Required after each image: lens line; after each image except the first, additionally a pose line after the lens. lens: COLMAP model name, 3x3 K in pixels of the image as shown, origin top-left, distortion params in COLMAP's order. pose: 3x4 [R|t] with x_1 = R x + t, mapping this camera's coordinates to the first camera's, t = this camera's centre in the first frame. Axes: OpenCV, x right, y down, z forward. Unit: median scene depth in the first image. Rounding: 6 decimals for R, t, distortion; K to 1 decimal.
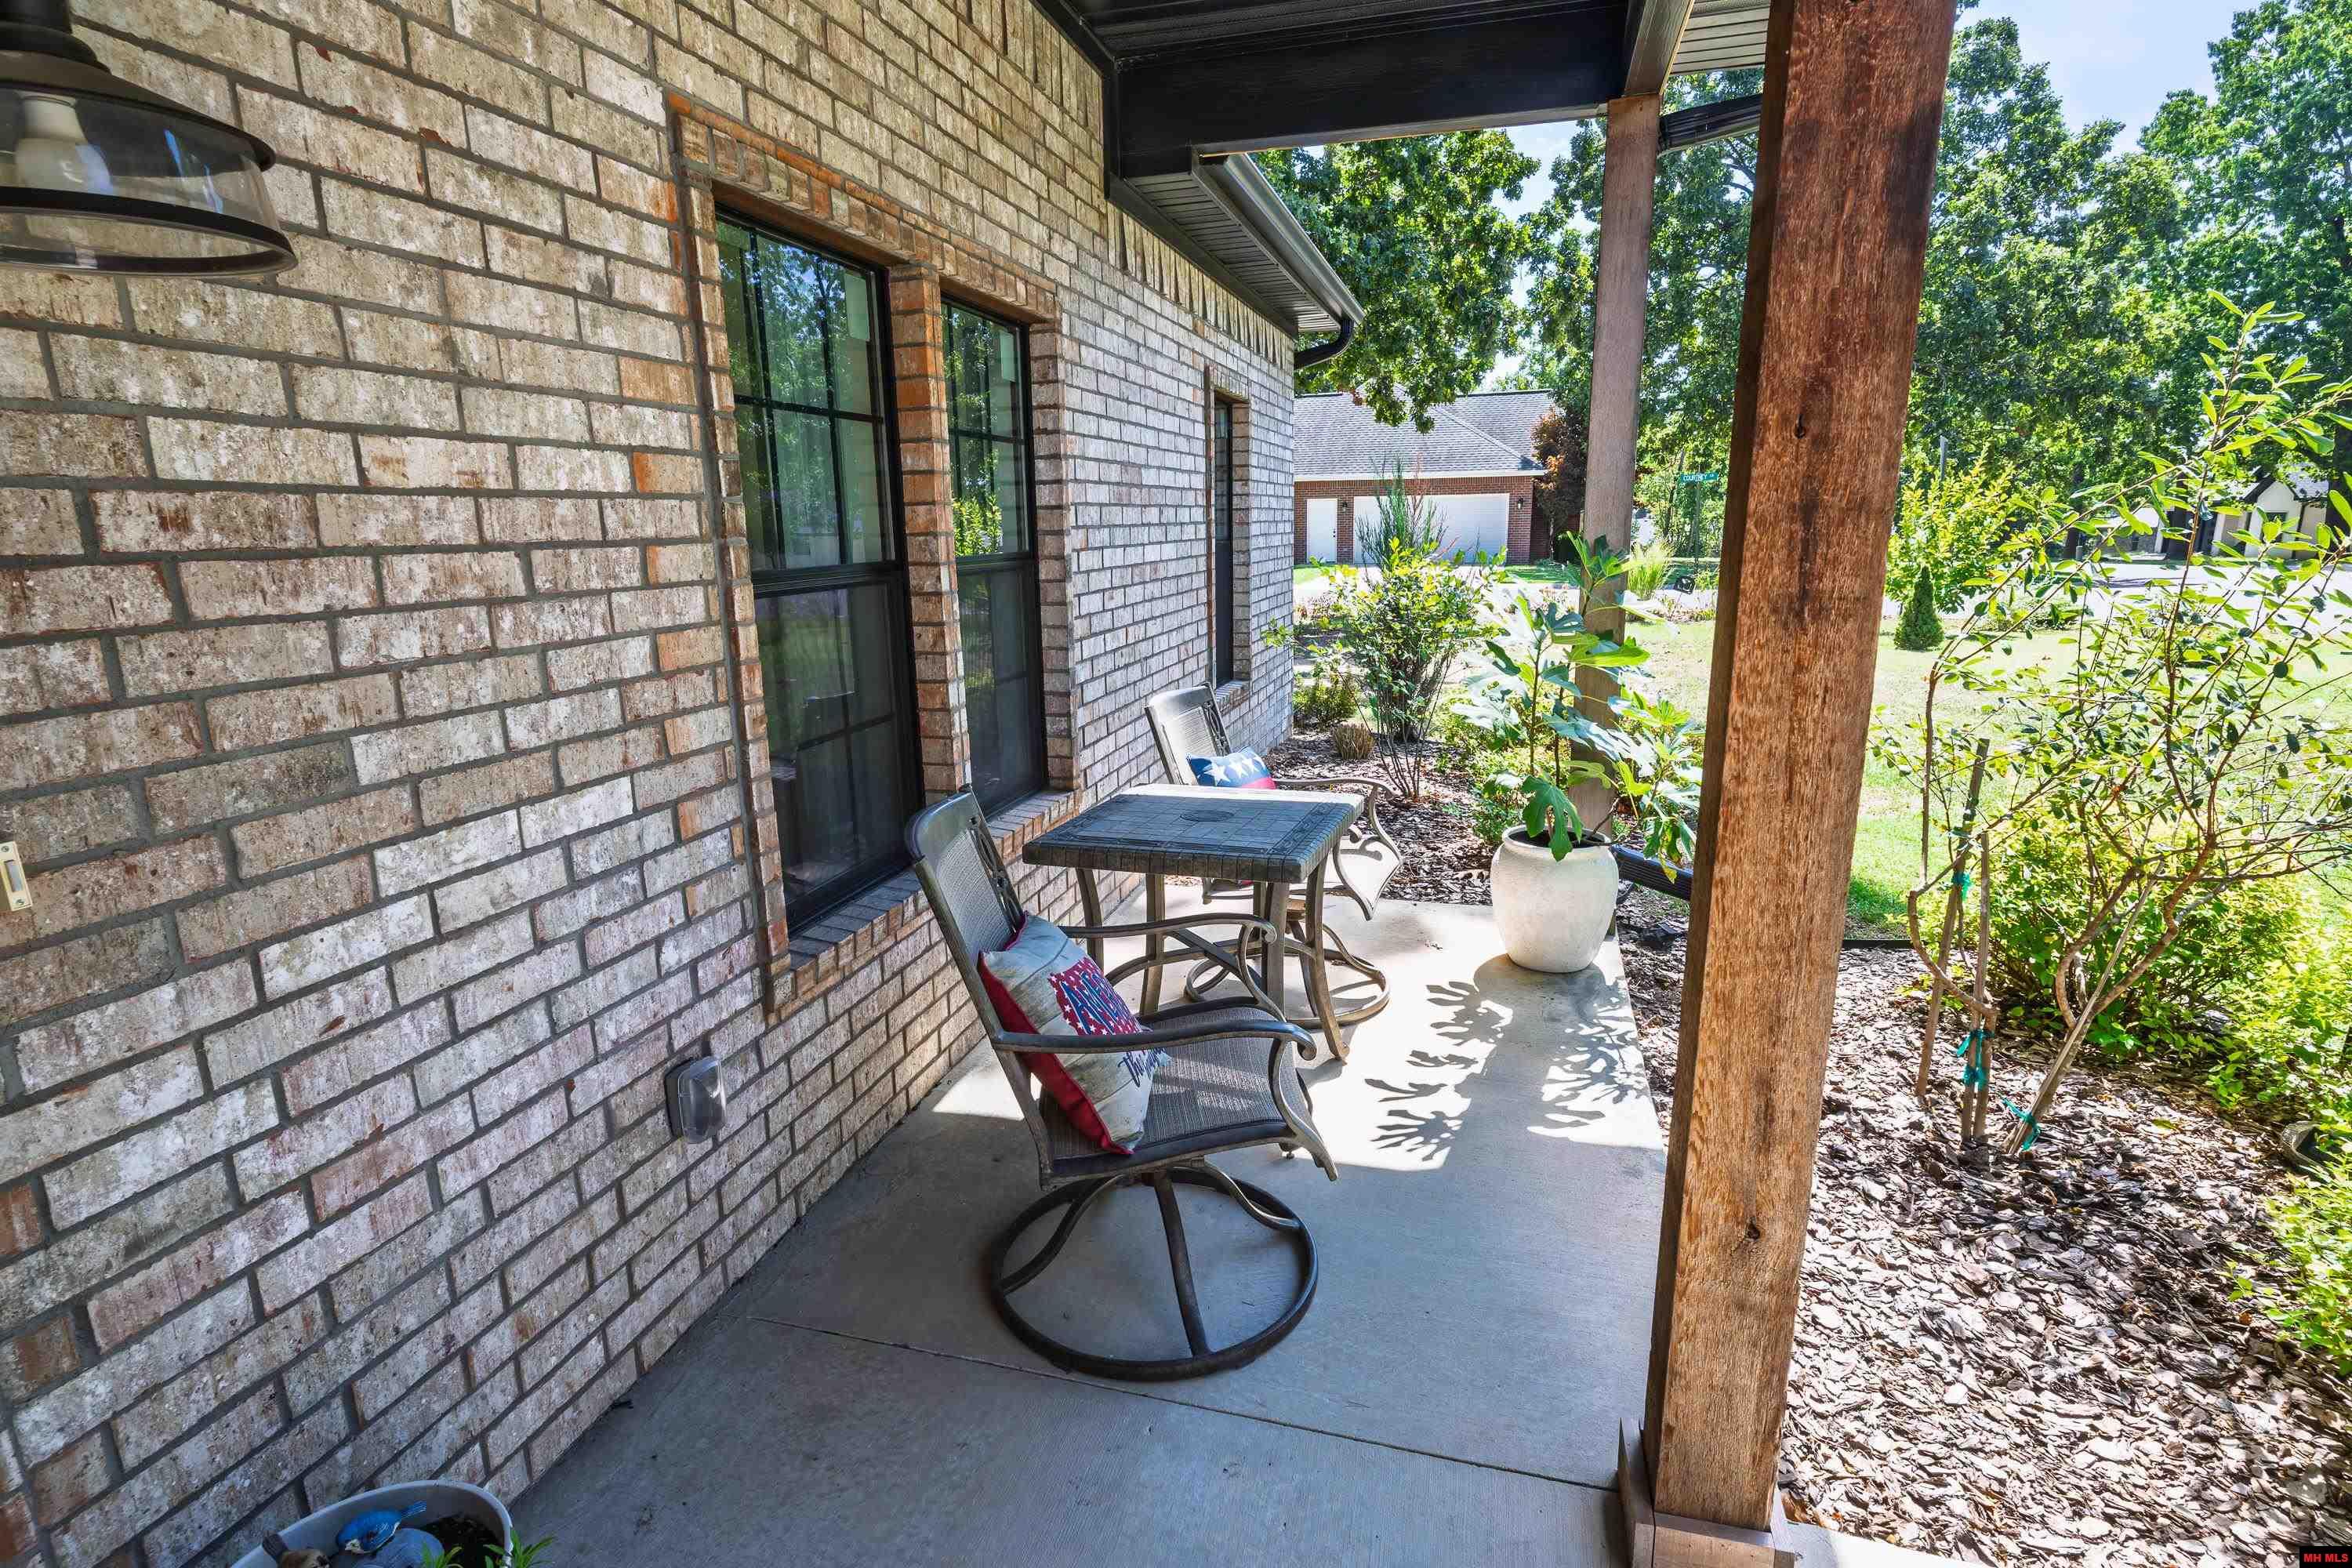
lens RADIAL K [[1184.1, 0, 1164.1], [0, 1184.1, 804.7], [0, 0, 1]] dist [-0.051663, 0.022991]
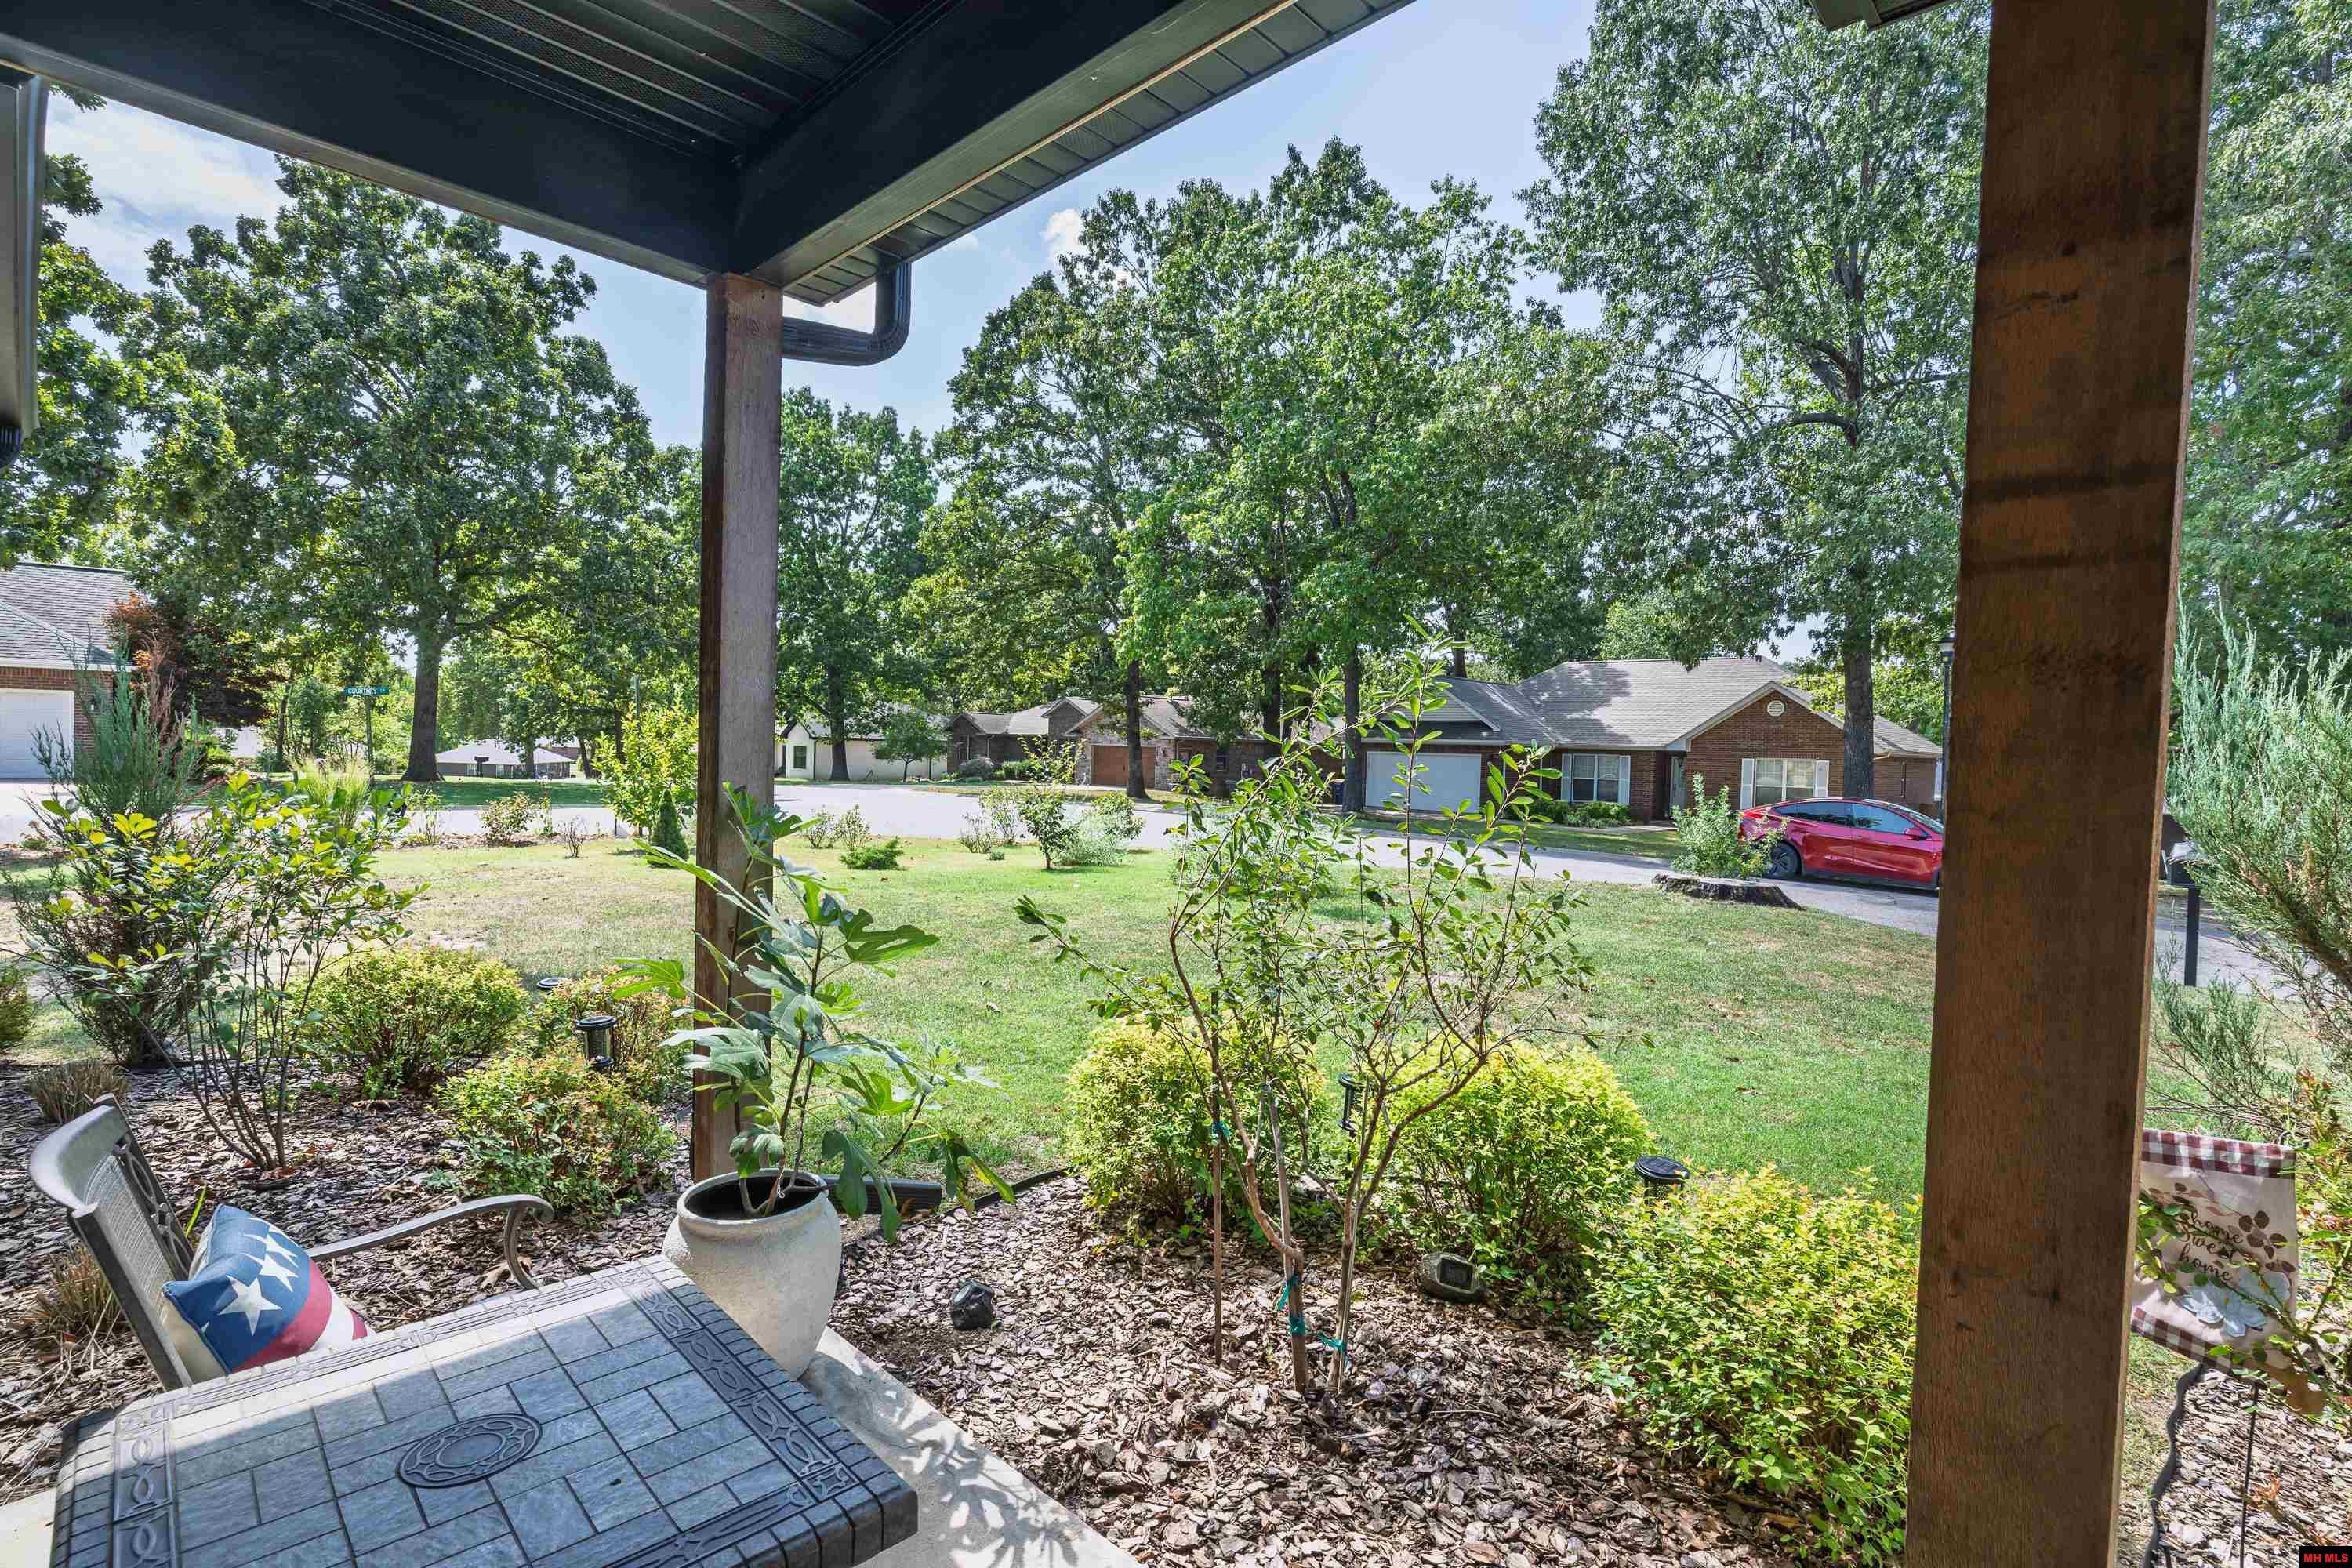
lens RADIAL K [[1100.4, 0, 1179.4], [0, 1100.4, 786.7], [0, 0, 1]] dist [0.004542, 0.000012]
pose [[0.465490, 0.009514, 0.885002, -0.195997], [0.164168, 0.981661, -0.096901, -0.142288], [-0.869694, 0.190396, 0.455392, 0.518807]]
